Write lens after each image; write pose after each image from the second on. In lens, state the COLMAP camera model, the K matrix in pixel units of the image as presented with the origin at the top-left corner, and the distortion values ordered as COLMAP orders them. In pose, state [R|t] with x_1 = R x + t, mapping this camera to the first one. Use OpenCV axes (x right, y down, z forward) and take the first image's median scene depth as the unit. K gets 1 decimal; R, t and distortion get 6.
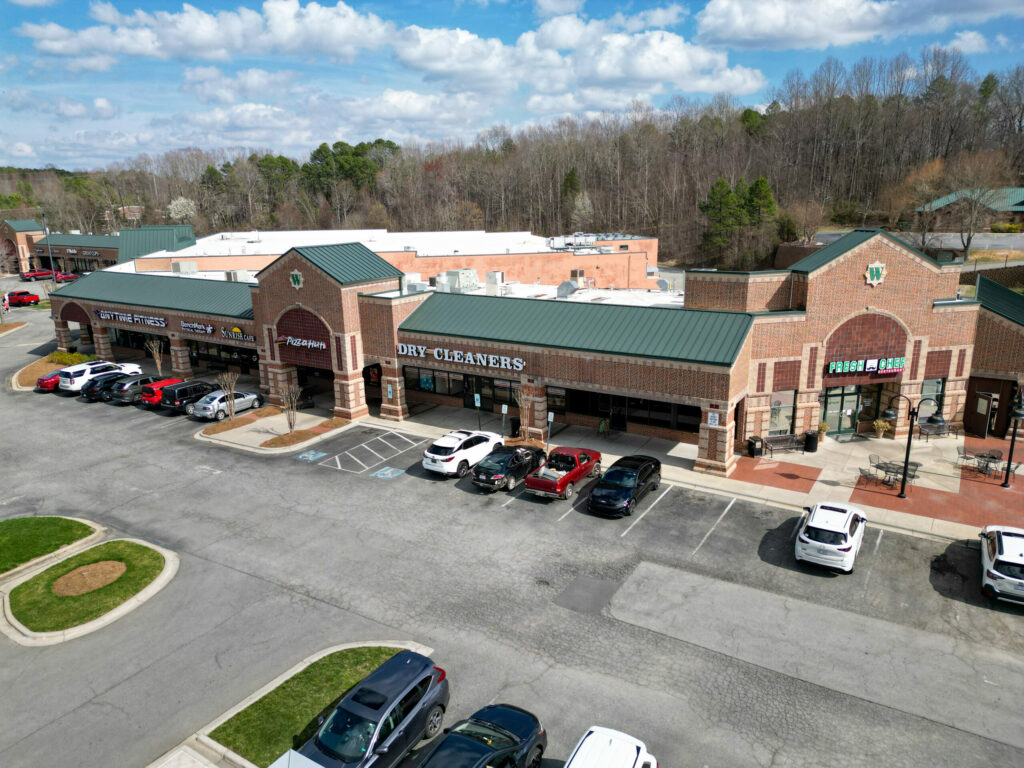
lens RADIAL K [[713.2, 0, 512.0], [0, 713.2, 384.0], [0, 0, 1]] dist [0.099325, -0.107463]
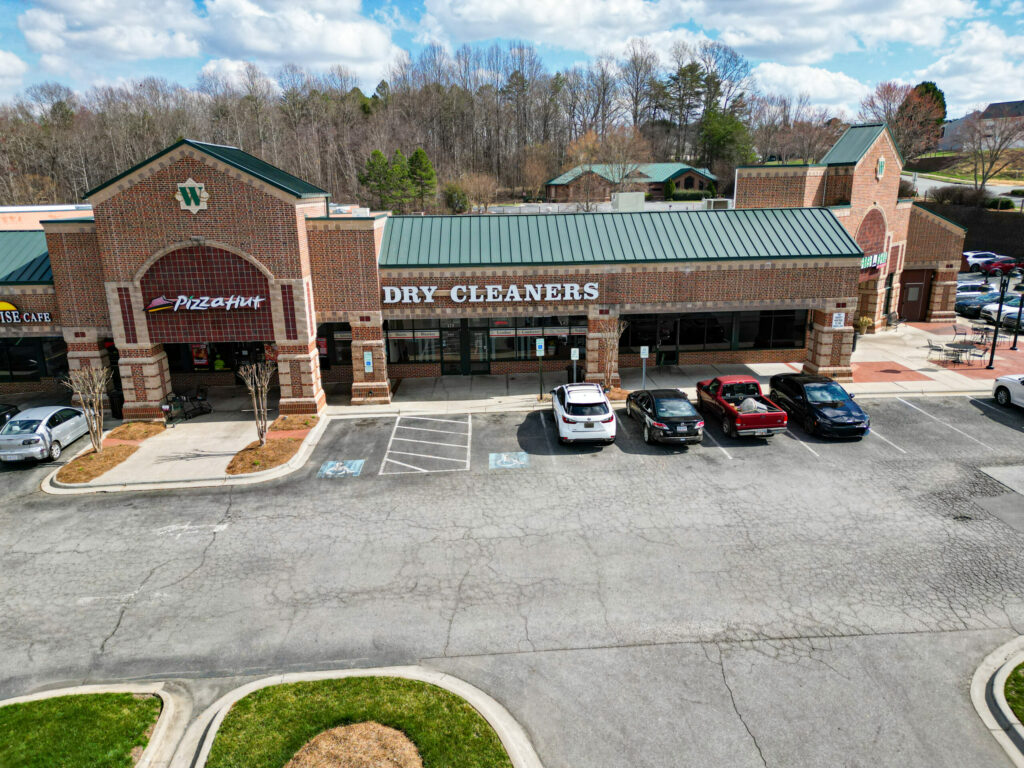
lens RADIAL K [[707.9, 0, 491.8], [0, 707.9, 388.7], [0, 0, 1]] dist [0.093796, -0.105943]
pose [[0.822987, -0.149783, 0.547957, -0.496428], [0.147429, 0.987878, 0.048608, 0.022024], [-0.548595, 0.040781, 0.835093, 0.417588]]
